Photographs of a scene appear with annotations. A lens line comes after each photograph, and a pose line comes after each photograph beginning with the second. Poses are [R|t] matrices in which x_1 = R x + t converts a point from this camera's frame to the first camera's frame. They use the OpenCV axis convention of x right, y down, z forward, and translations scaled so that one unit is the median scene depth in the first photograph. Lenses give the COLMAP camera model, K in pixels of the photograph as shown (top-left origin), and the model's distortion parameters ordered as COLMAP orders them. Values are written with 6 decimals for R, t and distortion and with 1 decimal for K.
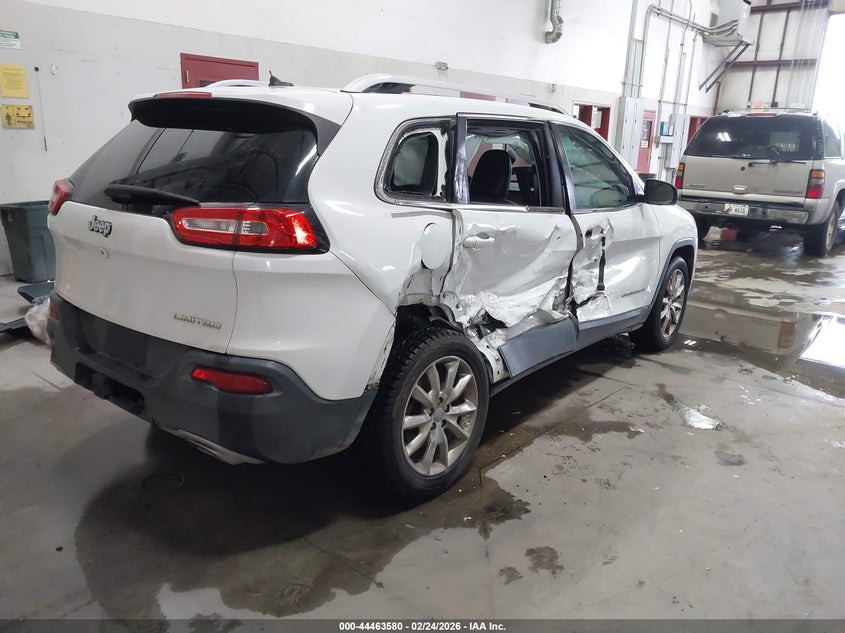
lens RADIAL K [[649.9, 0, 424.5], [0, 649.9, 317.0], [0, 0, 1]] dist [-0.007786, -0.001024]
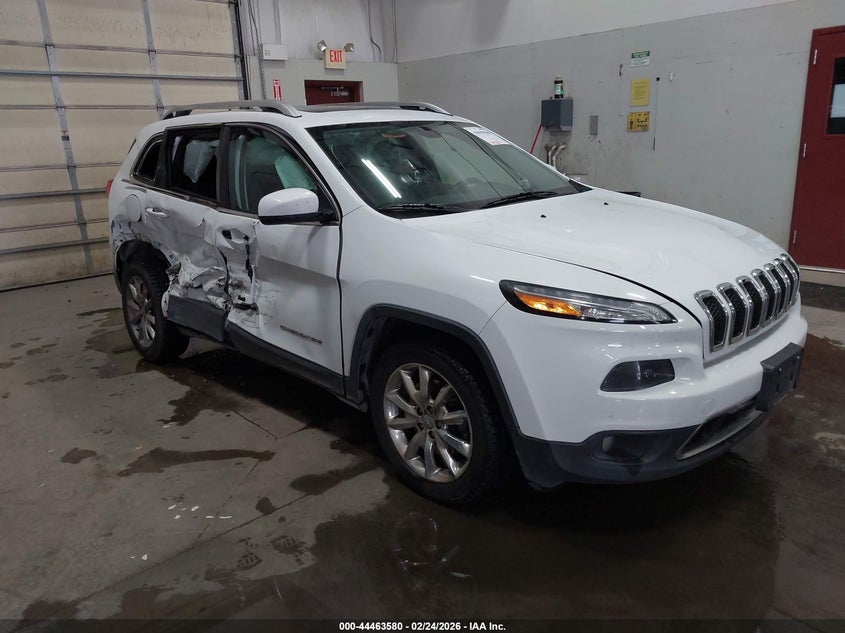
lens RADIAL K [[649.9, 0, 424.5], [0, 649.9, 317.0], [0, 0, 1]] dist [-0.007786, -0.001024]
pose [[-0.095615, 0.237056, -0.966779, 1.002258], [-0.228635, 0.940033, 0.253109, -0.273429], [0.968806, 0.245240, -0.035682, 1.120014]]
